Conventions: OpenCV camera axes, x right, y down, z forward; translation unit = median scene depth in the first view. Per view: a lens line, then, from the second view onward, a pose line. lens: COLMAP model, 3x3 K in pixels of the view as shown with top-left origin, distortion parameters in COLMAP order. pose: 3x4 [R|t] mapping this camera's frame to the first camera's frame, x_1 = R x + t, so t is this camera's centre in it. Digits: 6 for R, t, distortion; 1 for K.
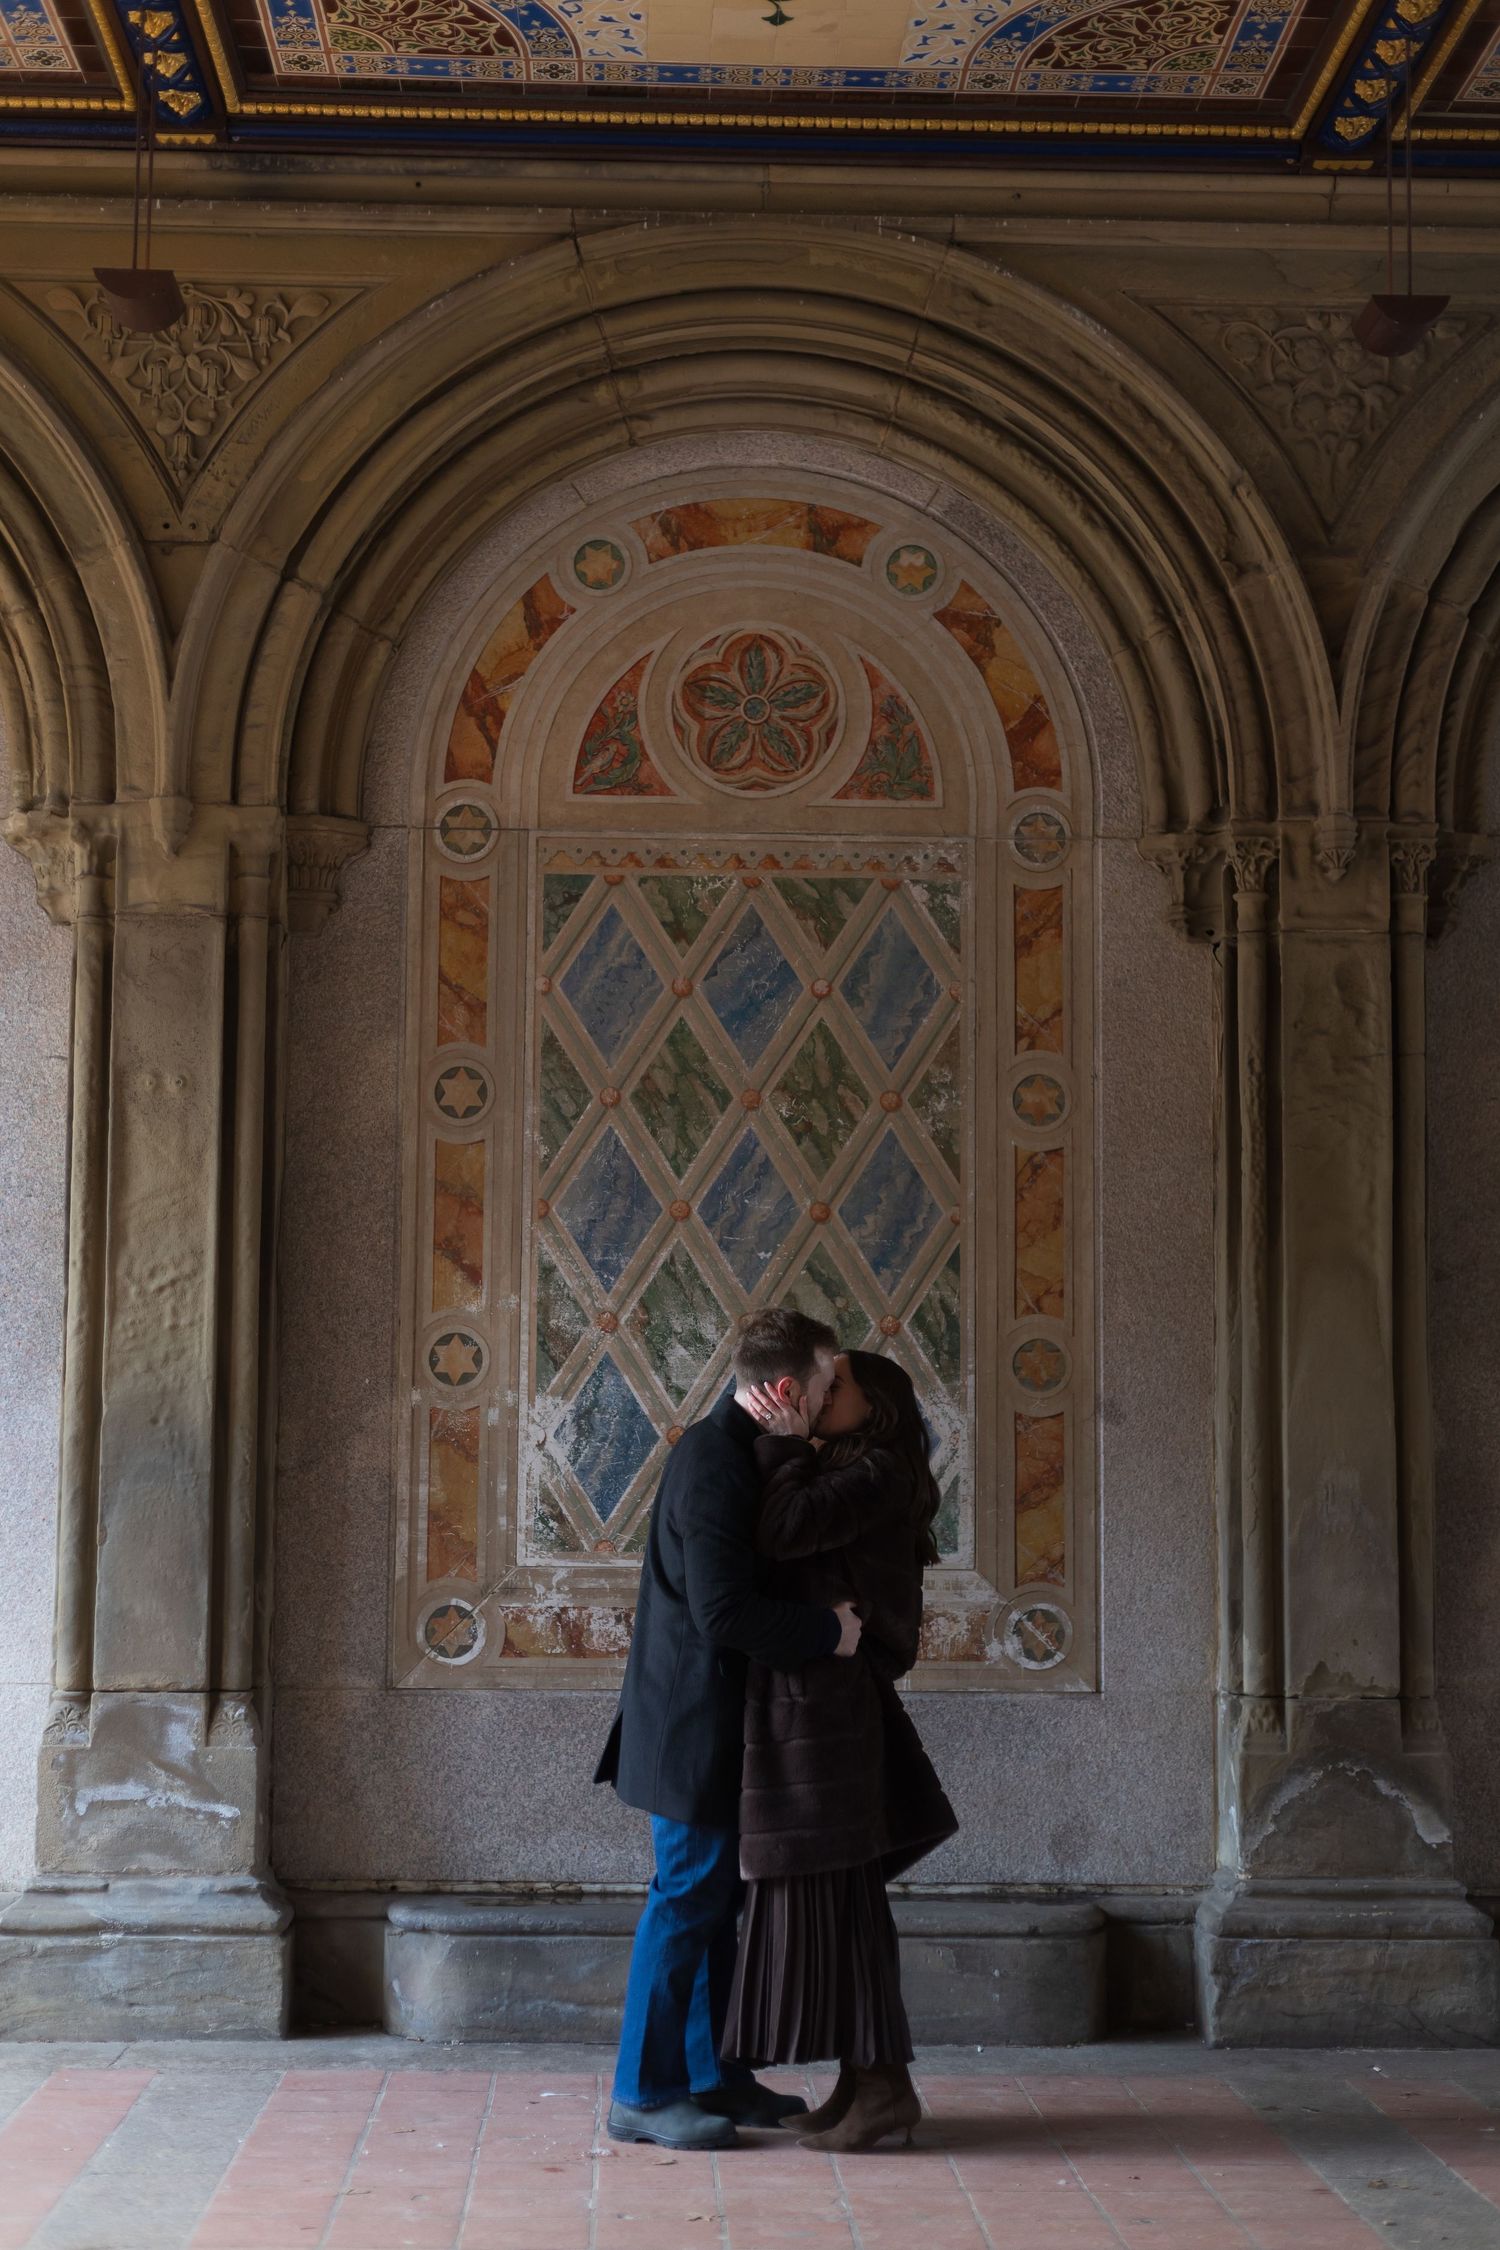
lens RADIAL K [[3248.2, 0, 746.7], [0, 3248.2, 1116.7], [0, 0, 1]] dist [0.011063, 0.000000]
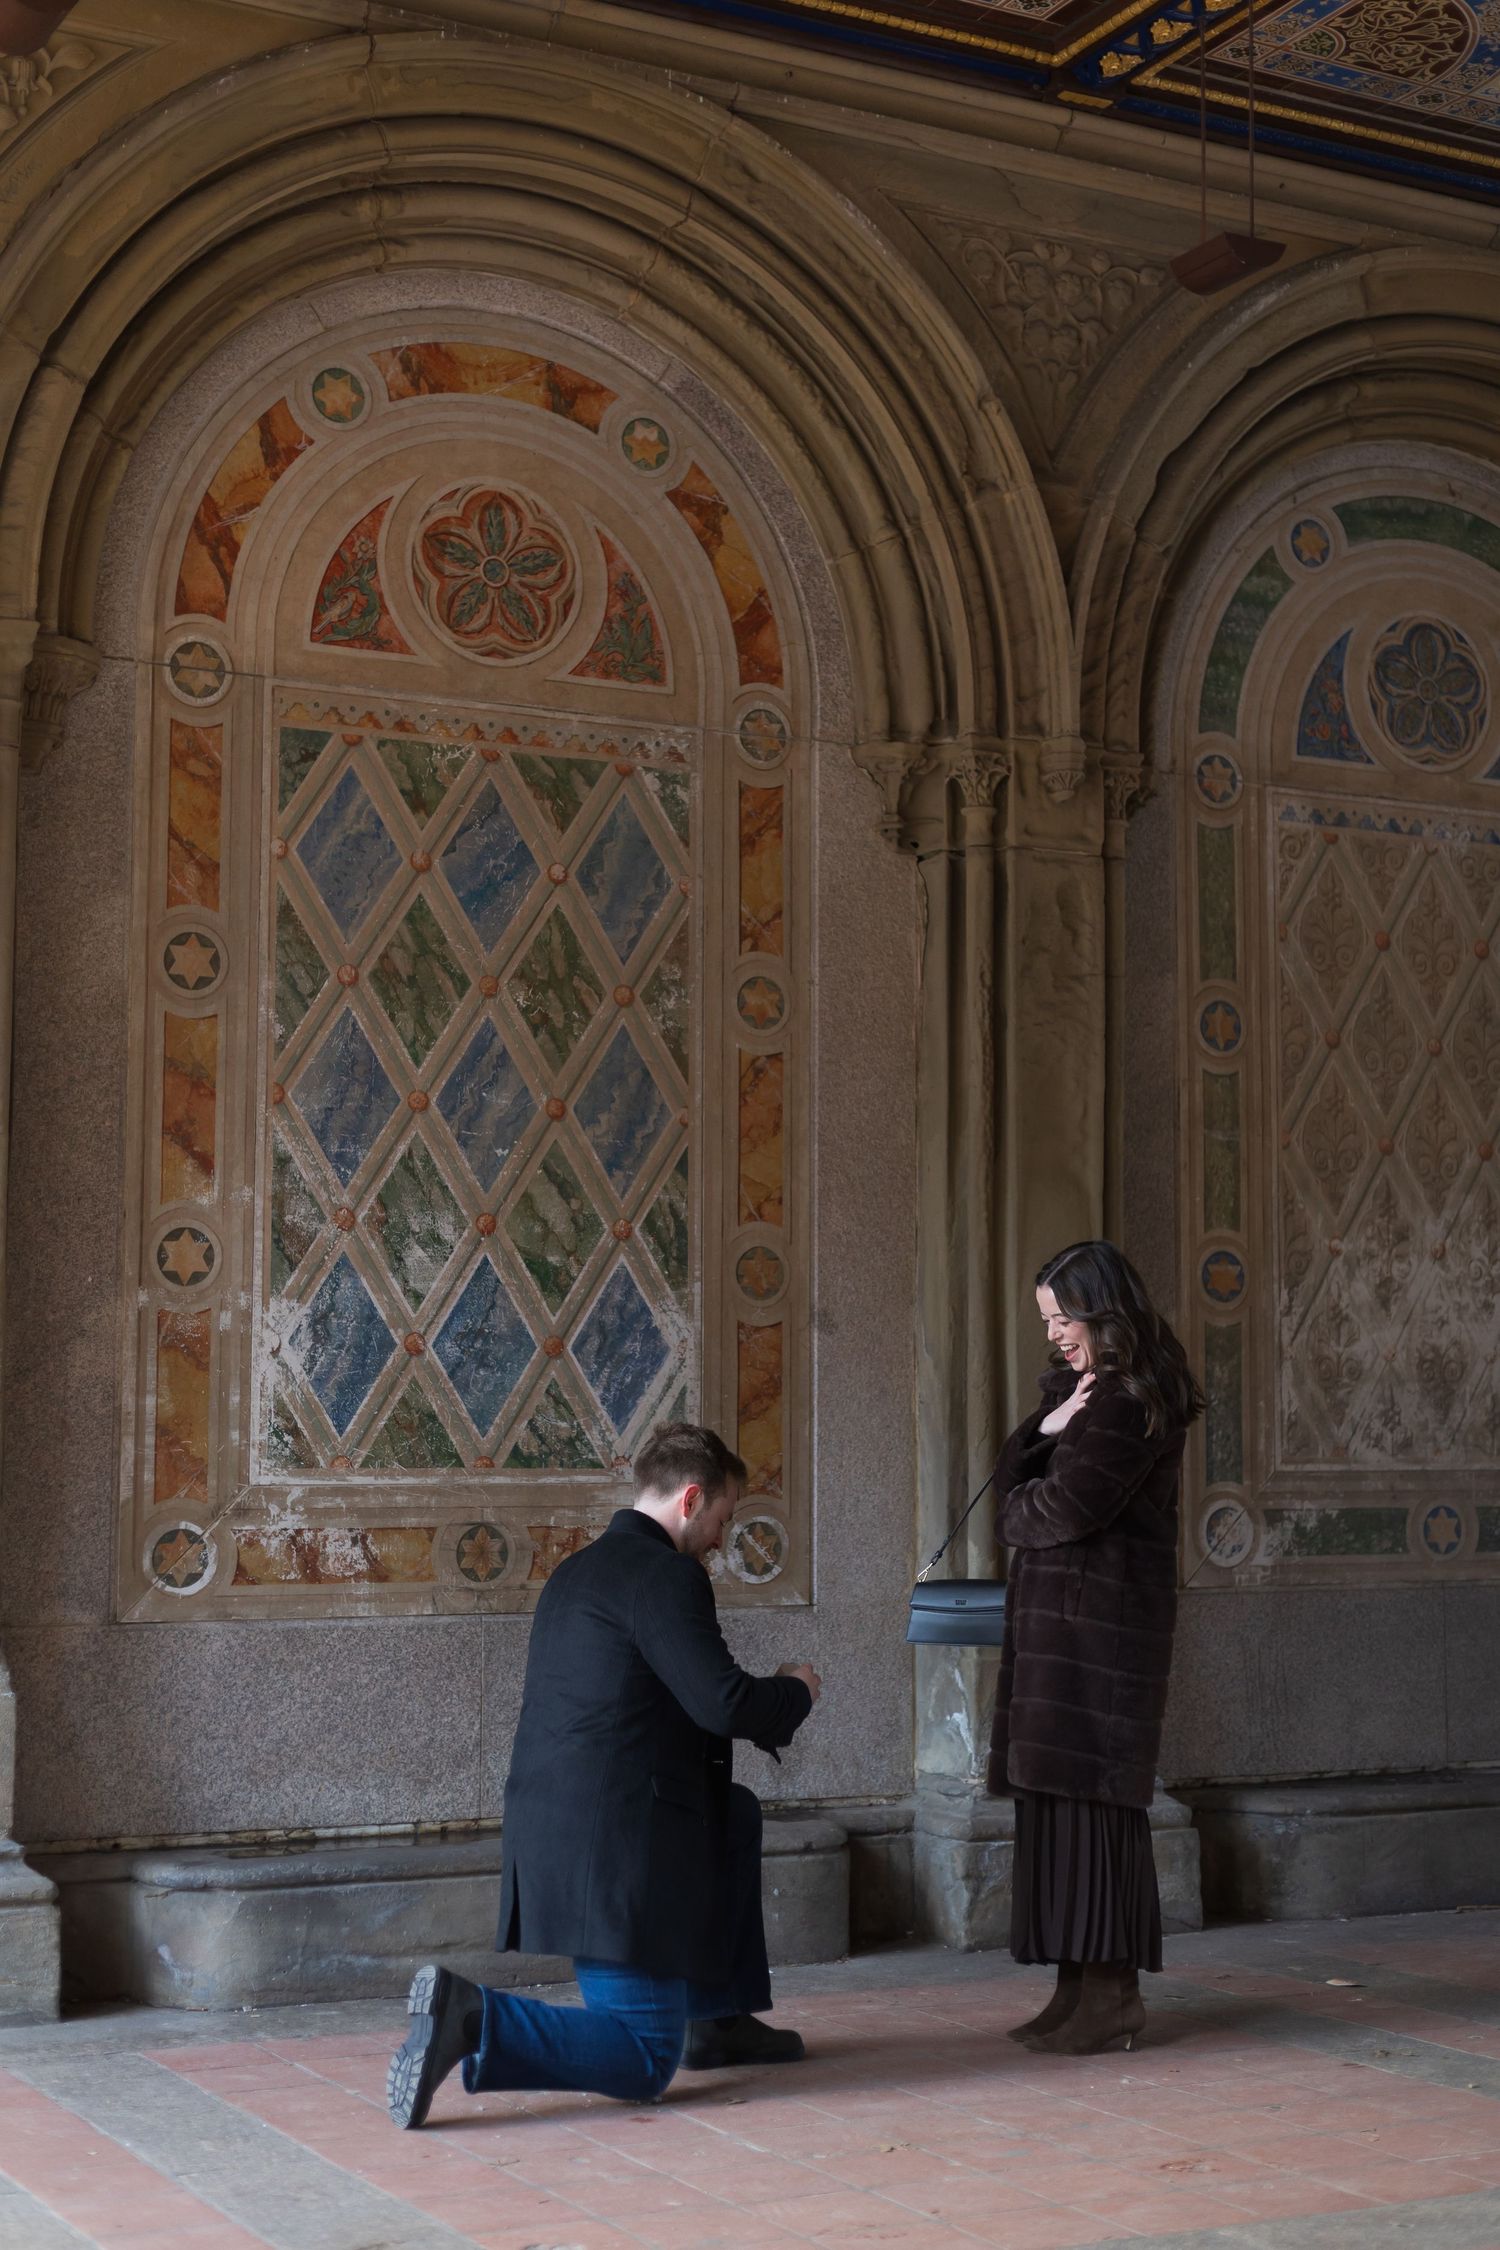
lens RADIAL K [[3248.2, 0, 753.6], [0, 3248.2, 1113.6], [0, 0, 1]] dist [0.011063, 0.000000]
pose [[0.899481, 0.036763, 0.435411, -0.339689], [-0.042004, 0.999115, 0.002416, 0.026190], [-0.434937, -0.020462, 0.900228, 0.121442]]
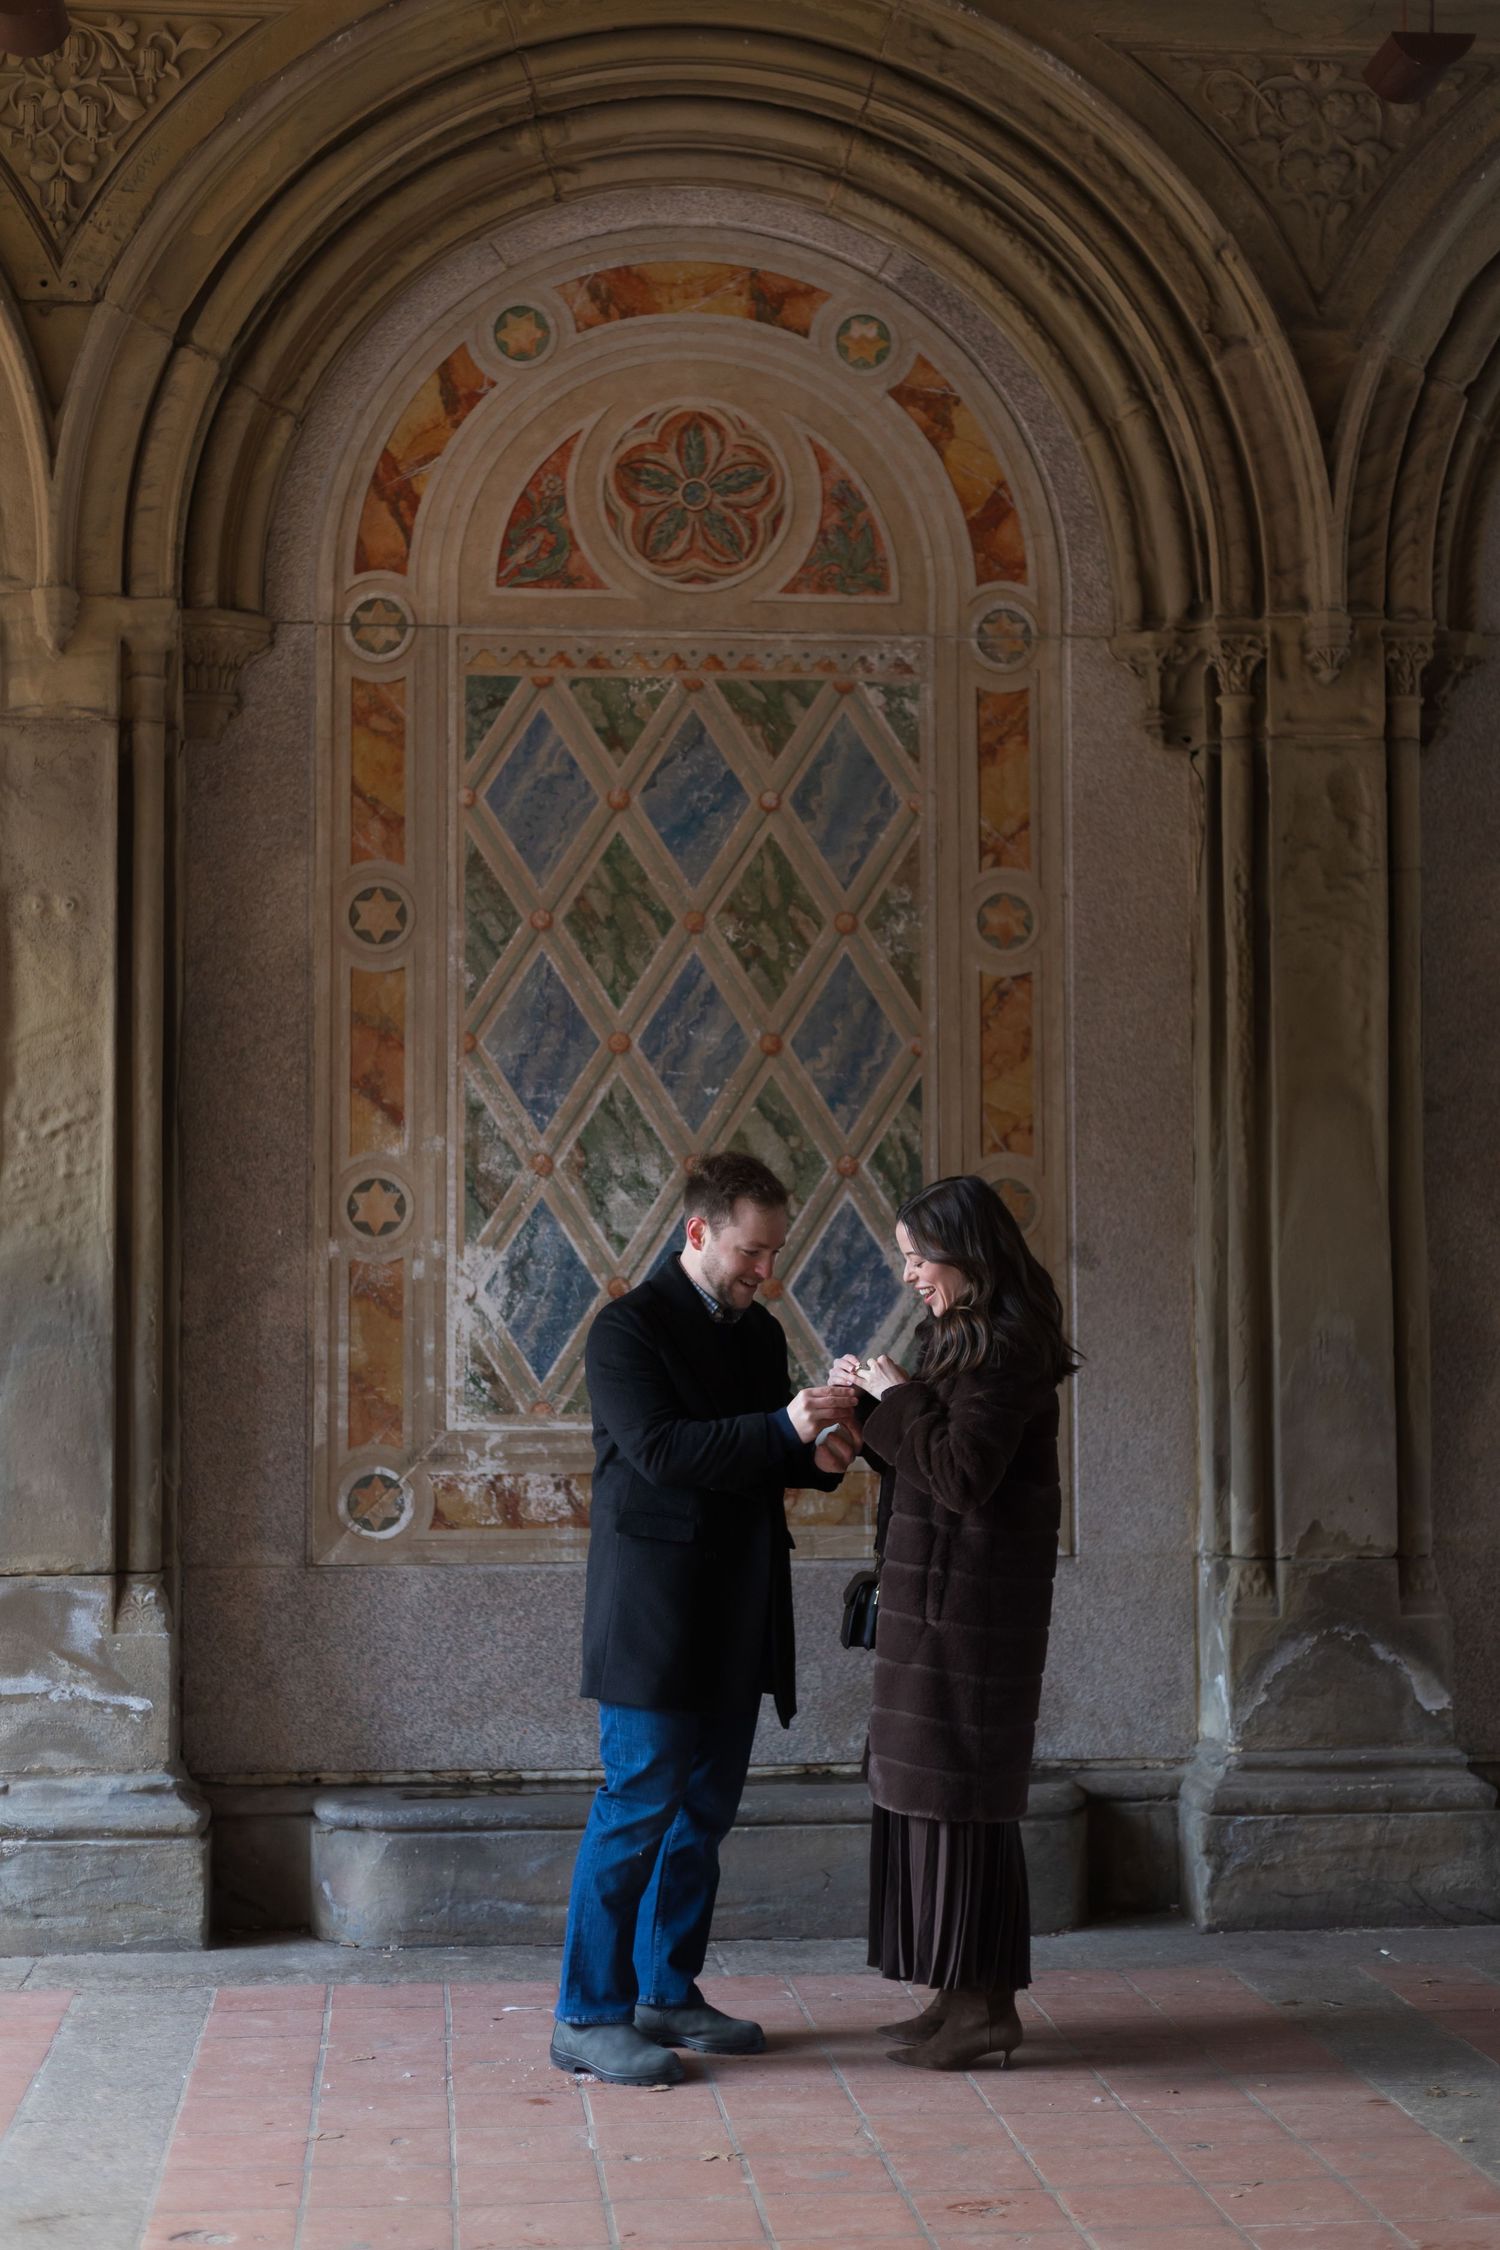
lens RADIAL K [[3248.2, 0, 753.3], [0, 3248.2, 1106.0], [0, 0, 1]] dist [0.011063, 0.000000]
pose [[0.997714, -0.008282, 0.067069, -0.044526], [0.005042, 0.998818, 0.048337, 0.002400], [-0.067390, -0.047888, 0.996577, 0.080896]]
